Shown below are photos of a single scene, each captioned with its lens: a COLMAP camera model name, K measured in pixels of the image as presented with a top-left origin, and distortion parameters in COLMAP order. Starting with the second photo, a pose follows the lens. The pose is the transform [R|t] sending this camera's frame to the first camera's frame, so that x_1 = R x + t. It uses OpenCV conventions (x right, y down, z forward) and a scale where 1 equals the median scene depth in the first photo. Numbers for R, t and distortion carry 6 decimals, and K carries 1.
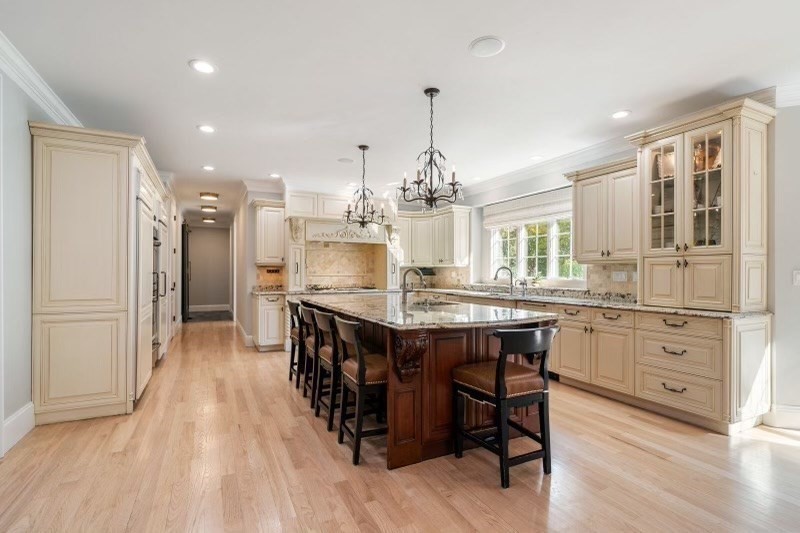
lens RADIAL K [[388.7, 0, 400.0], [0, 388.7, 266.5], [0, 0, 1]] dist [0.002152, 0.000600]
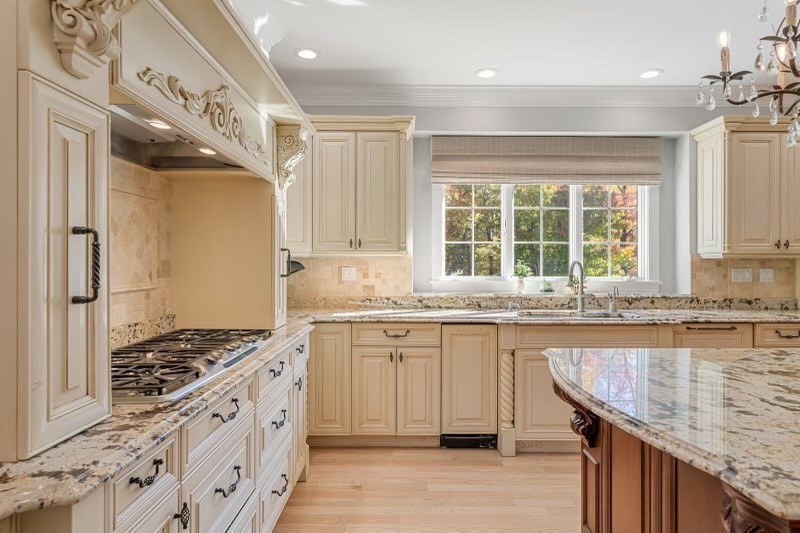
lens RADIAL K [[505.4, 0, 401.2], [0, 505.4, 274.5], [0, 0, 1]] dist [-0.101436, 0.000091]
pose [[0.450209, -0.001598, 0.892922, -0.504128], [-0.015209, 0.999840, 0.009457, 0.022057], [-0.892794, -0.017838, 0.450113, 1.067286]]
